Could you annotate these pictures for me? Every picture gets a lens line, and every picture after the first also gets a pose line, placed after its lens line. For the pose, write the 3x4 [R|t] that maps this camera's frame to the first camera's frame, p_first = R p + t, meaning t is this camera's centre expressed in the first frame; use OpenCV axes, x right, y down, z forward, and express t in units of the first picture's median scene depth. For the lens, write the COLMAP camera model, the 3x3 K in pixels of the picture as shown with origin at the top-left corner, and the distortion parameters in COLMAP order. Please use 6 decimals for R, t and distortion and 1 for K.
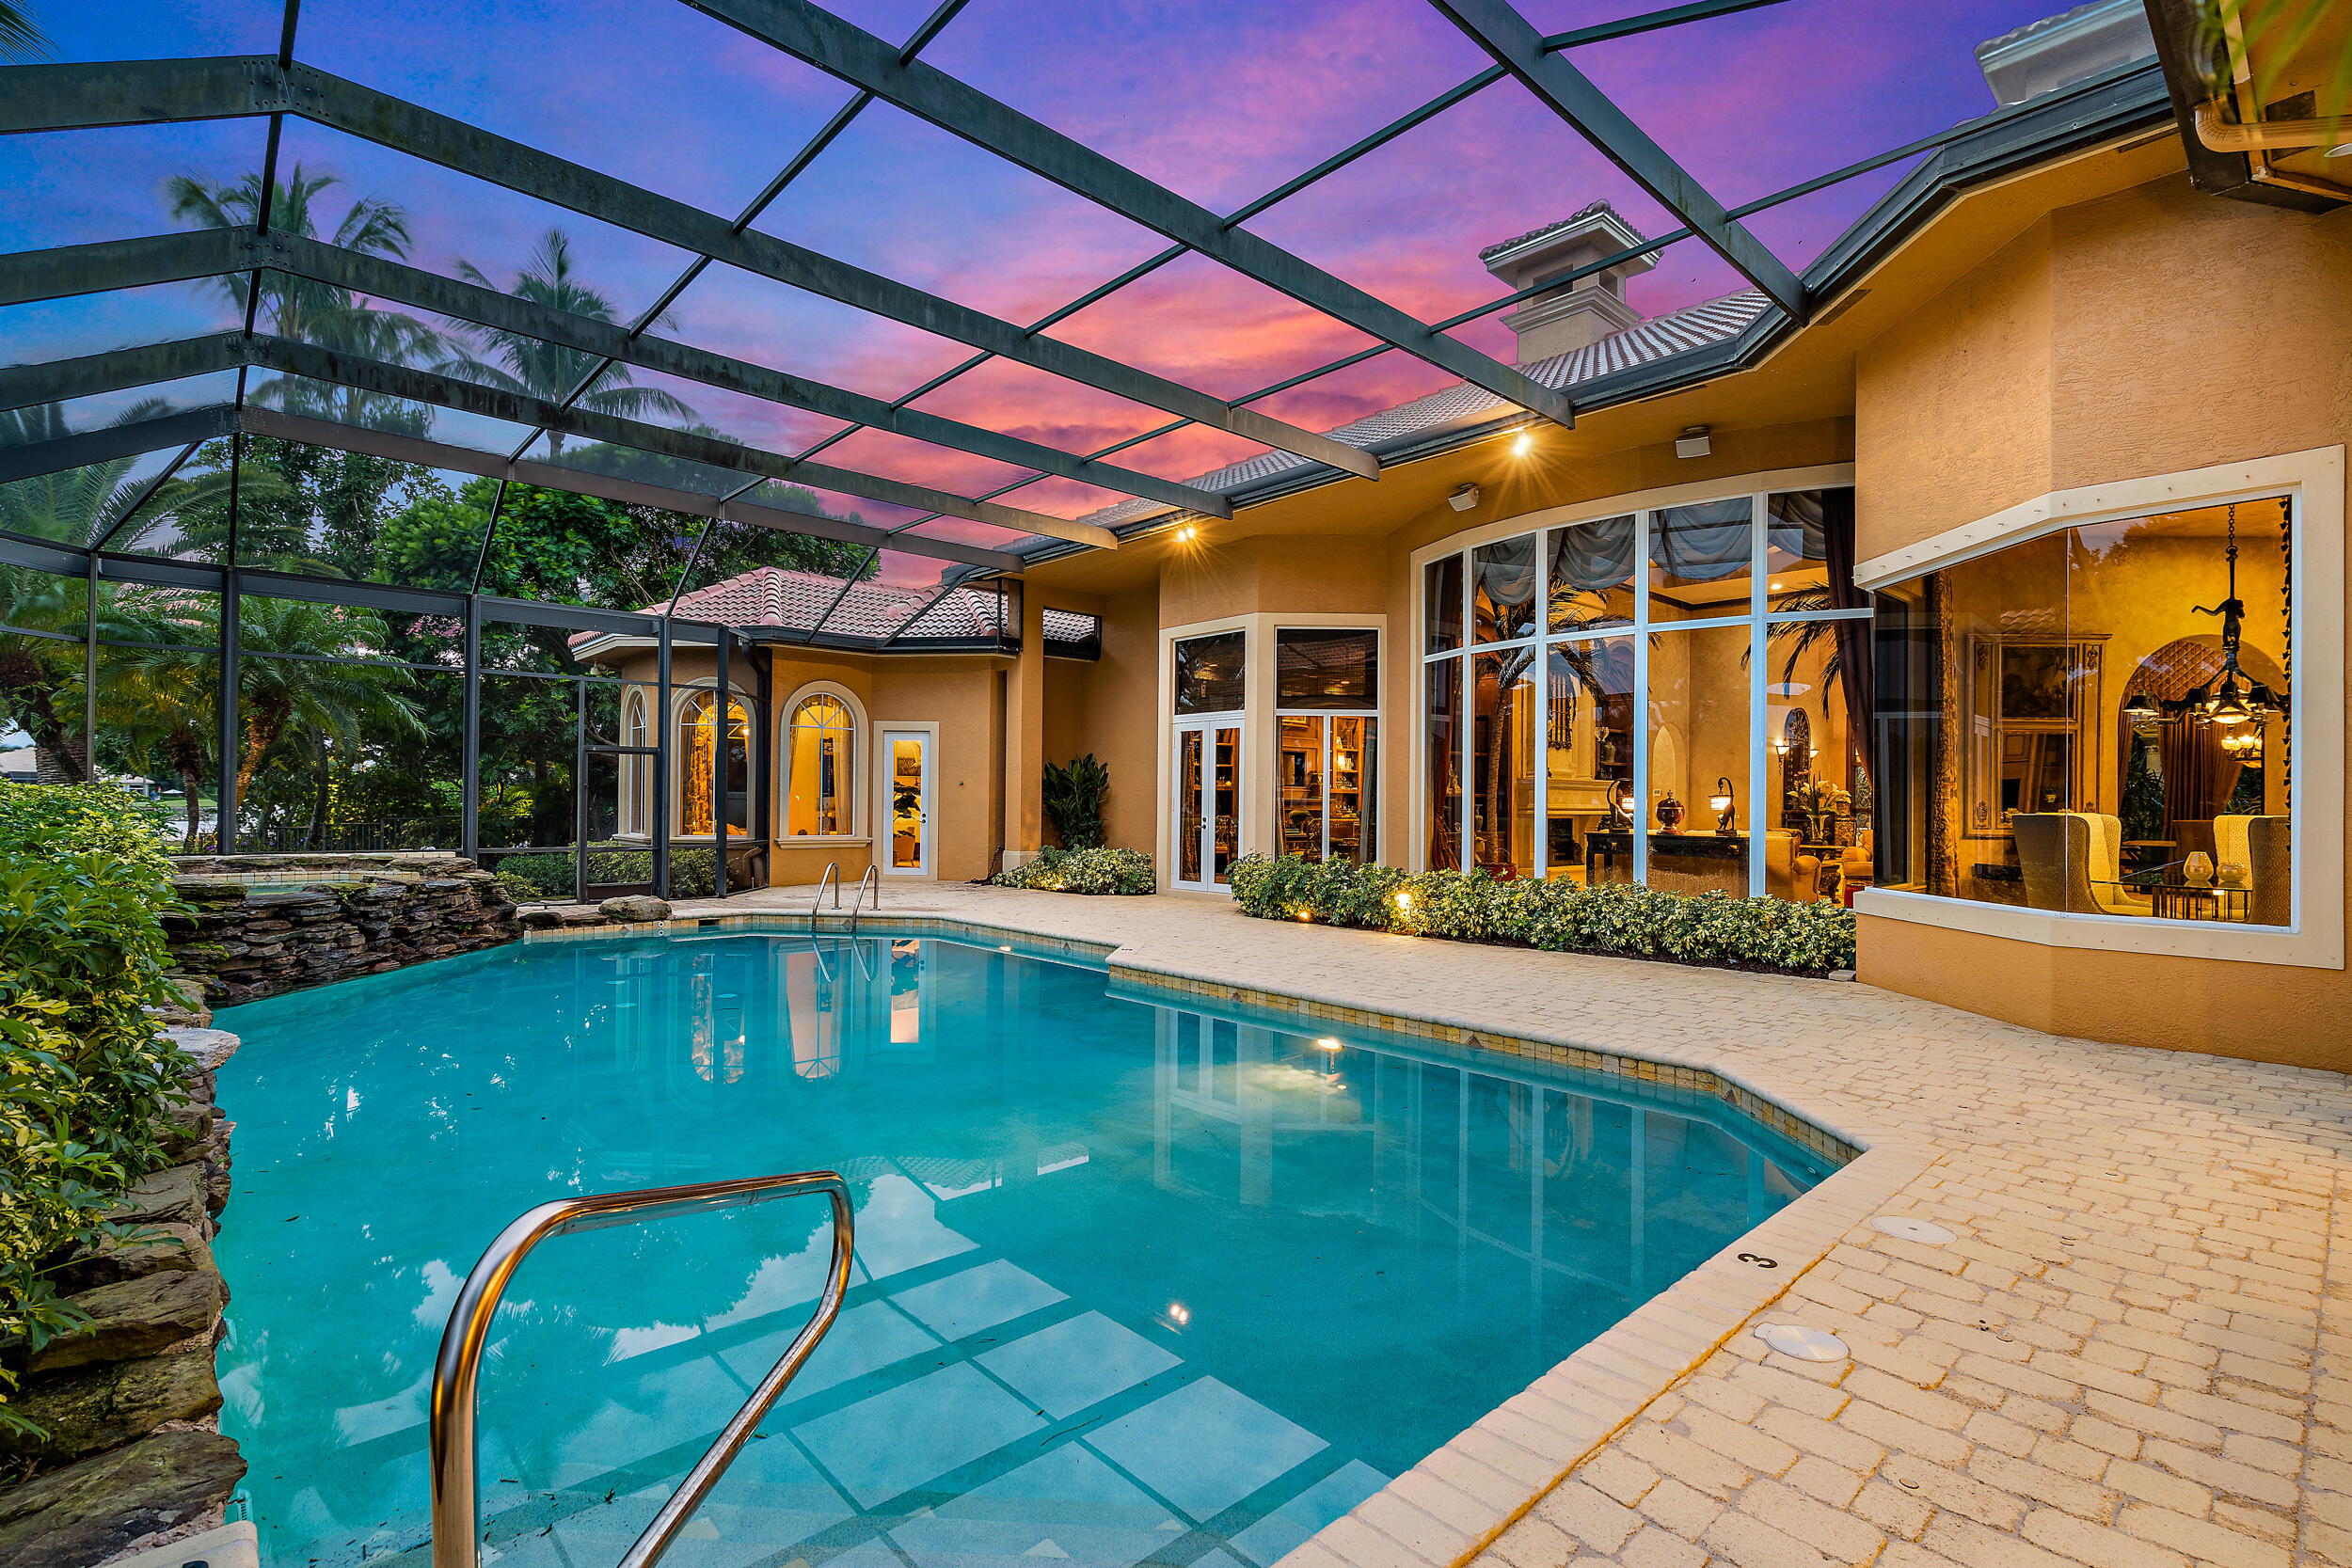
lens RADIAL K [[1104.0, 0, 1122.8], [0, 1104.0, 800.7], [0, 0, 1]] dist [-0.001026, 0.000207]
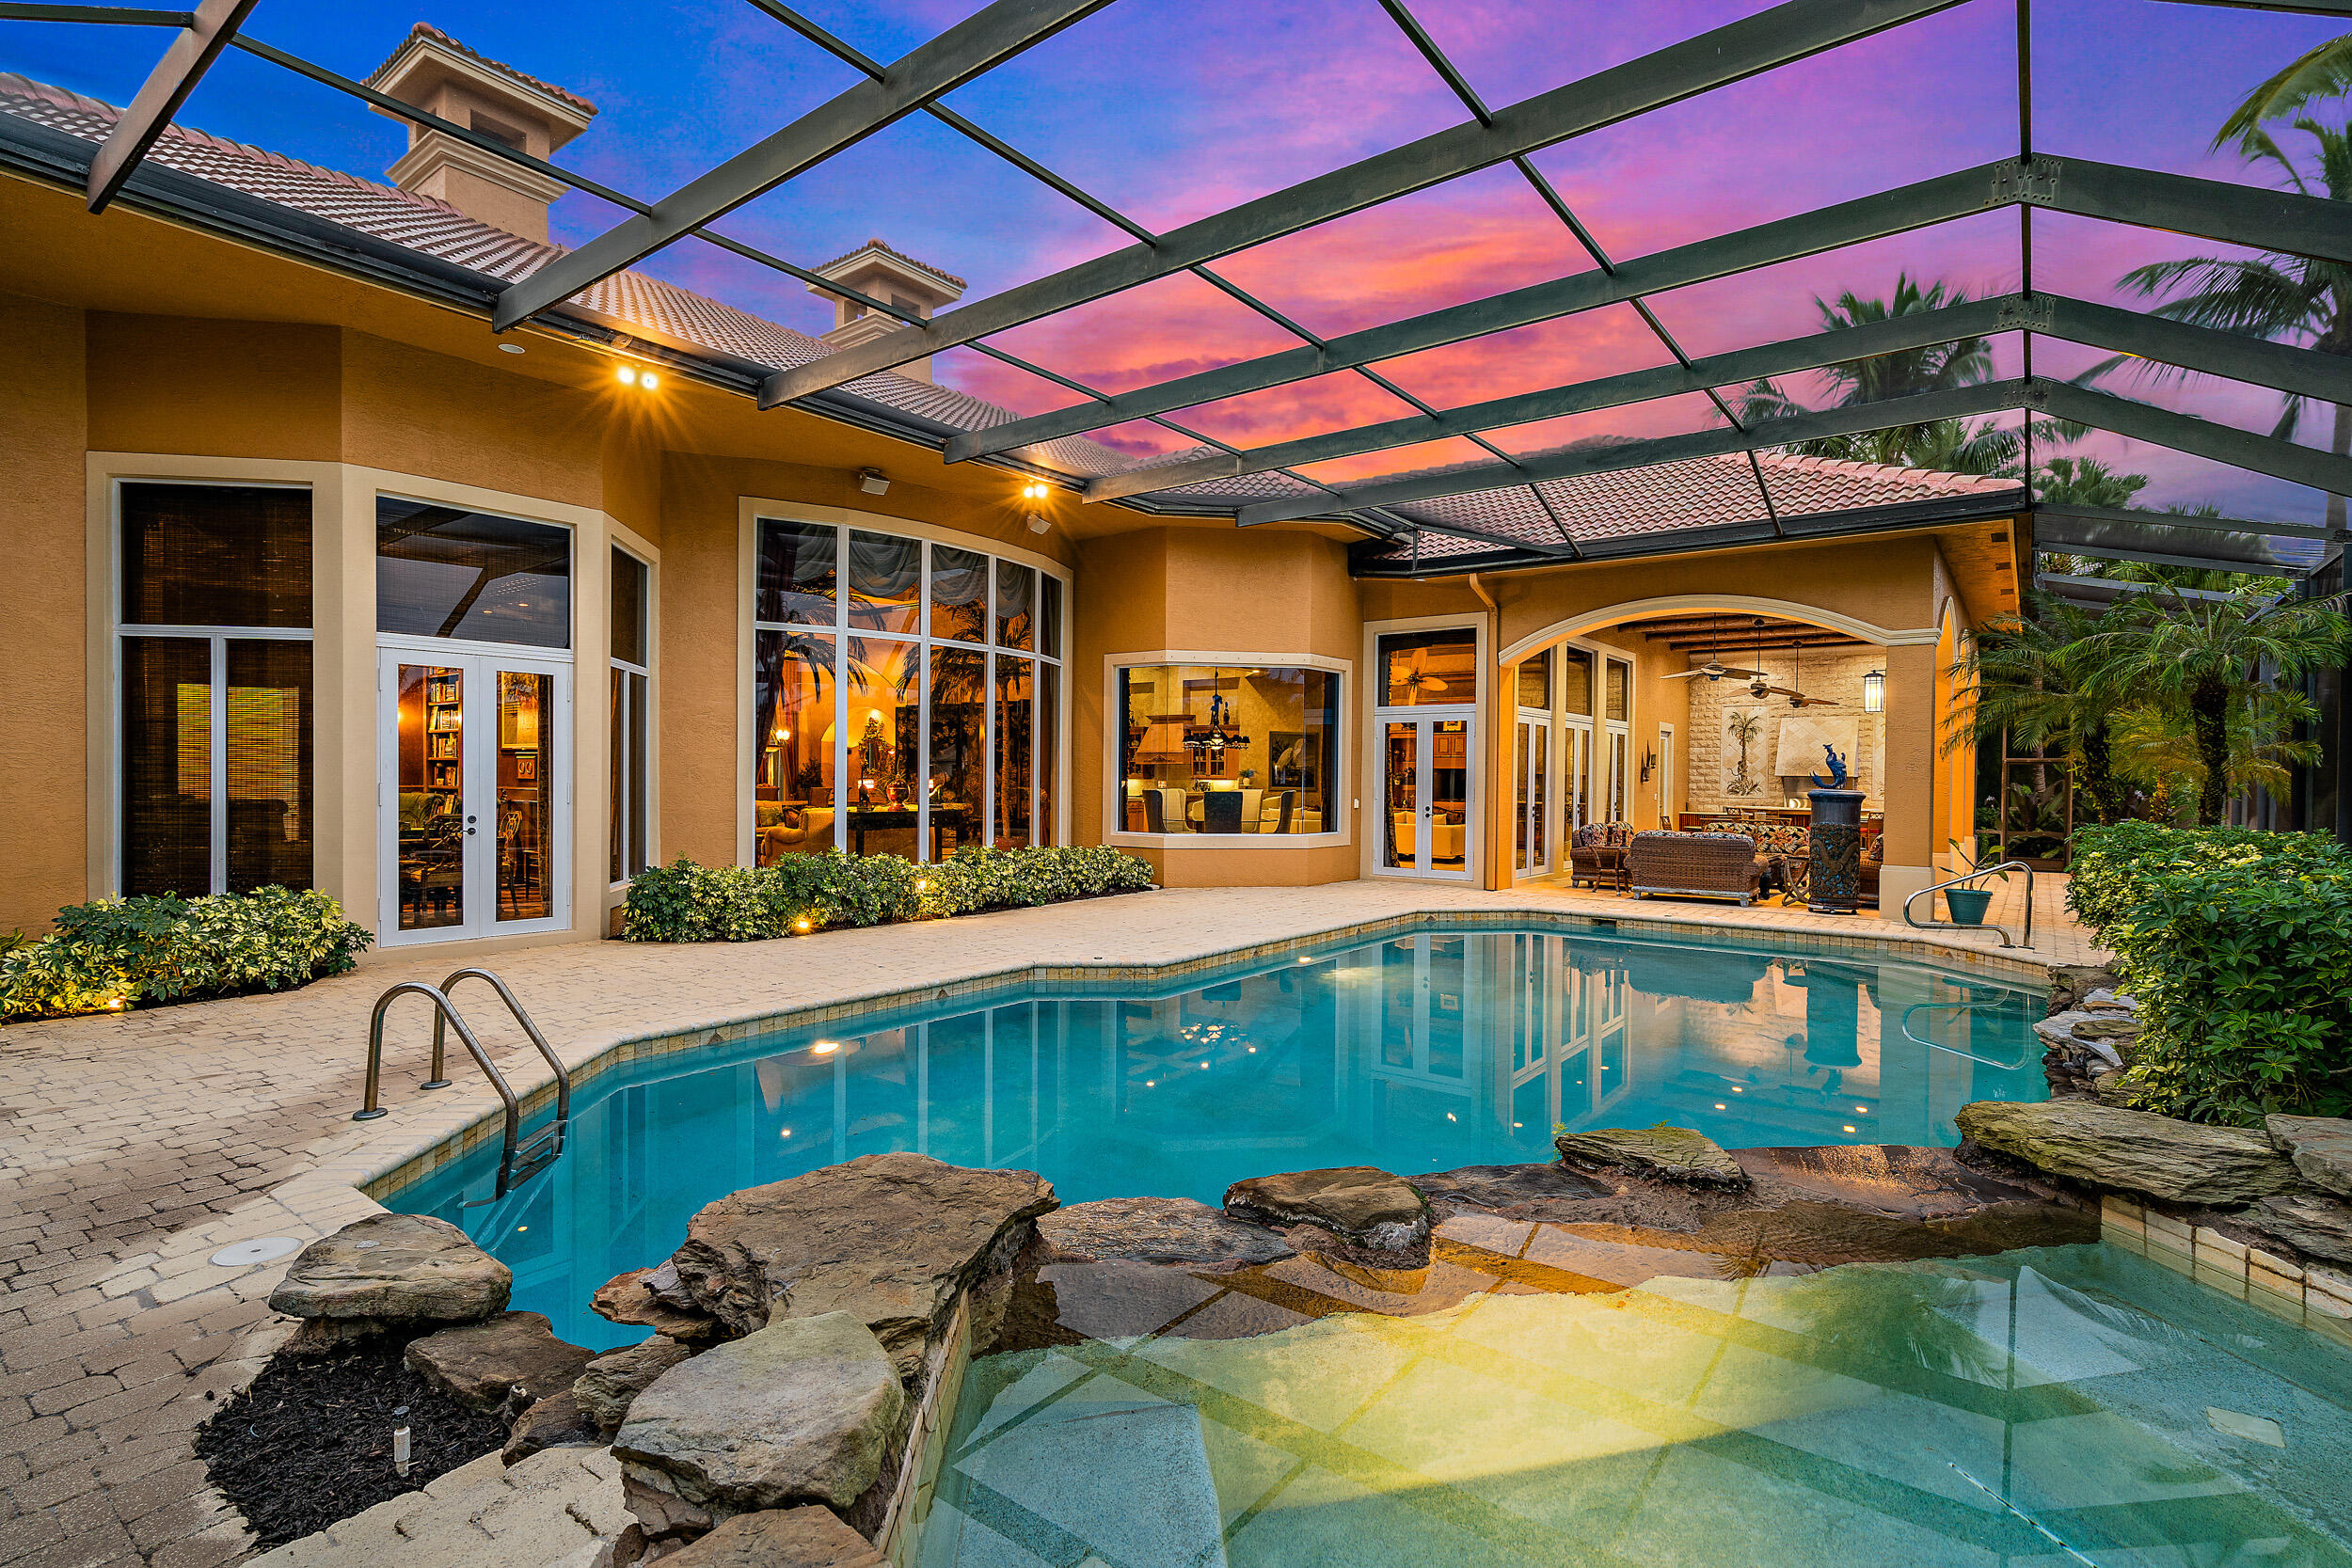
lens RADIAL K [[1124.4, 0, 1164.6], [0, 1124.4, 799.8], [0, 0, 1]] dist [0.001939, 0.000083]
pose [[-0.207467, -0.026115, 0.977893, -0.871641], [-0.009842, 0.999649, 0.024608, -0.016965], [-0.978192, -0.004519, -0.207652, 1.107980]]
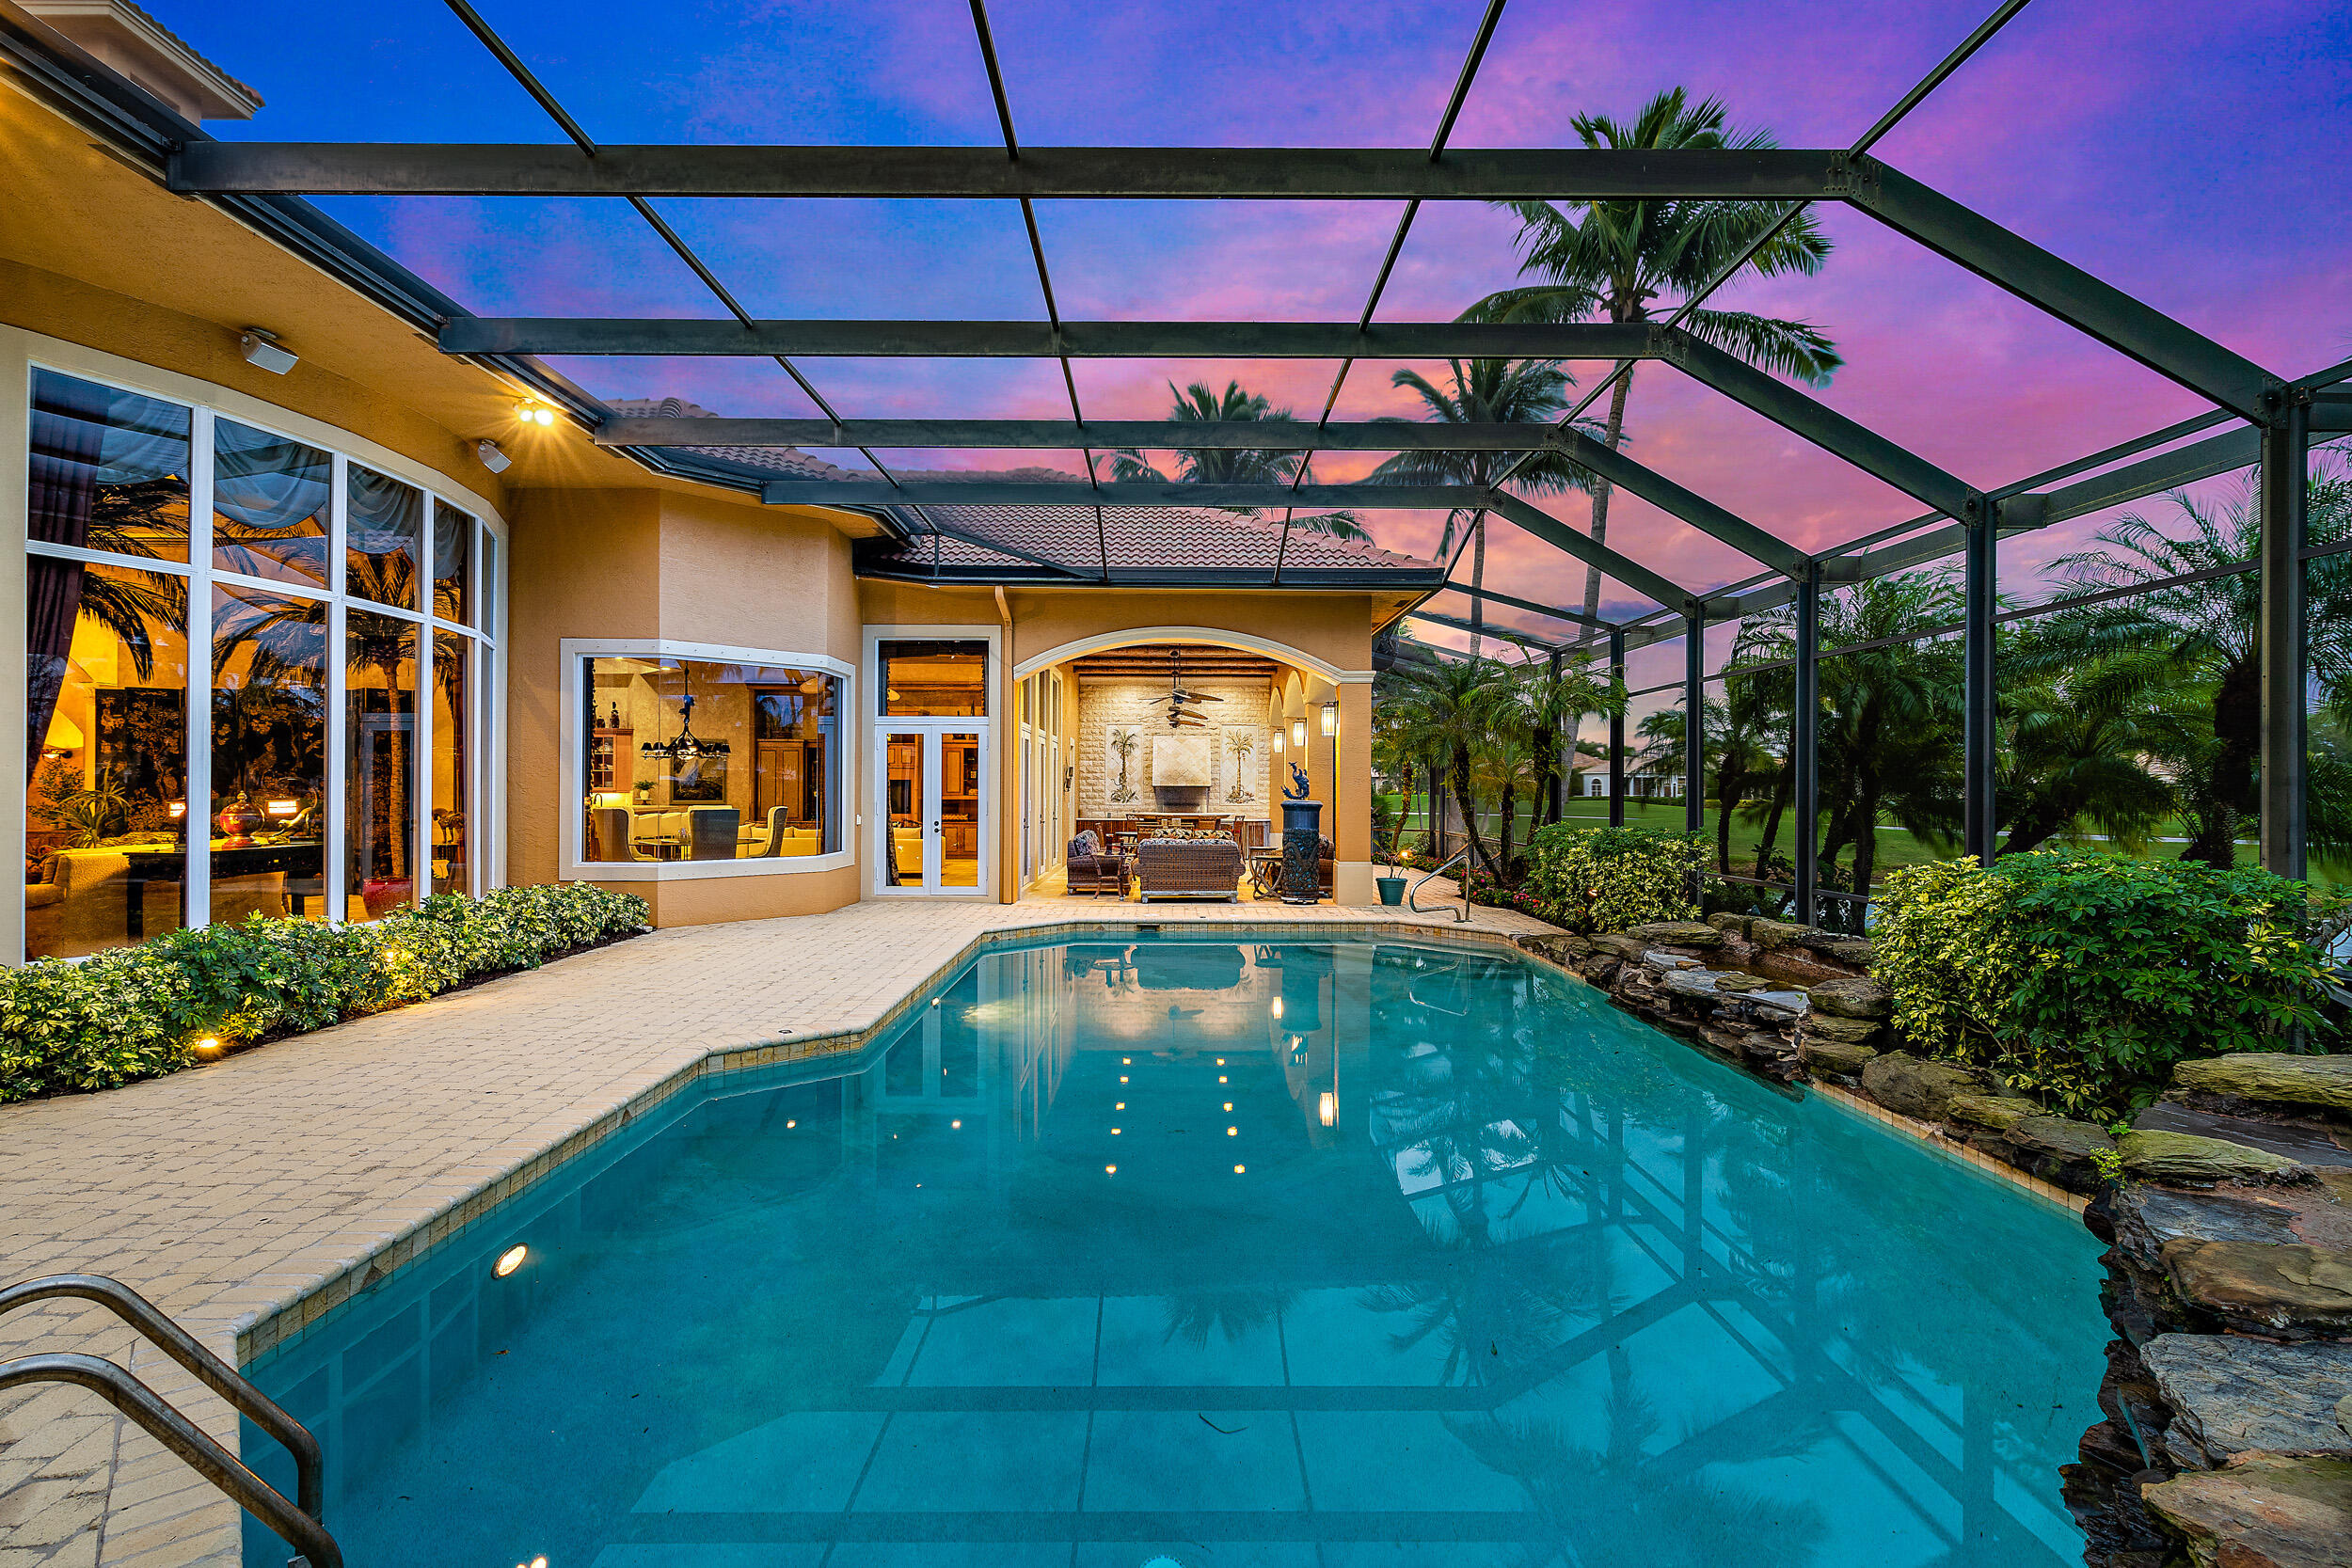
lens RADIAL K [[1091.0, 0, 1174.6], [0, 1091.0, 782.9], [0, 0, 1]] dist [-0.014222, 0.009610]
pose [[-0.765117, -0.004322, 0.643877, -0.609991], [-0.007341, 0.999971, -0.002010, -0.023145], [-0.643850, -0.006265, -0.765126, 1.333754]]
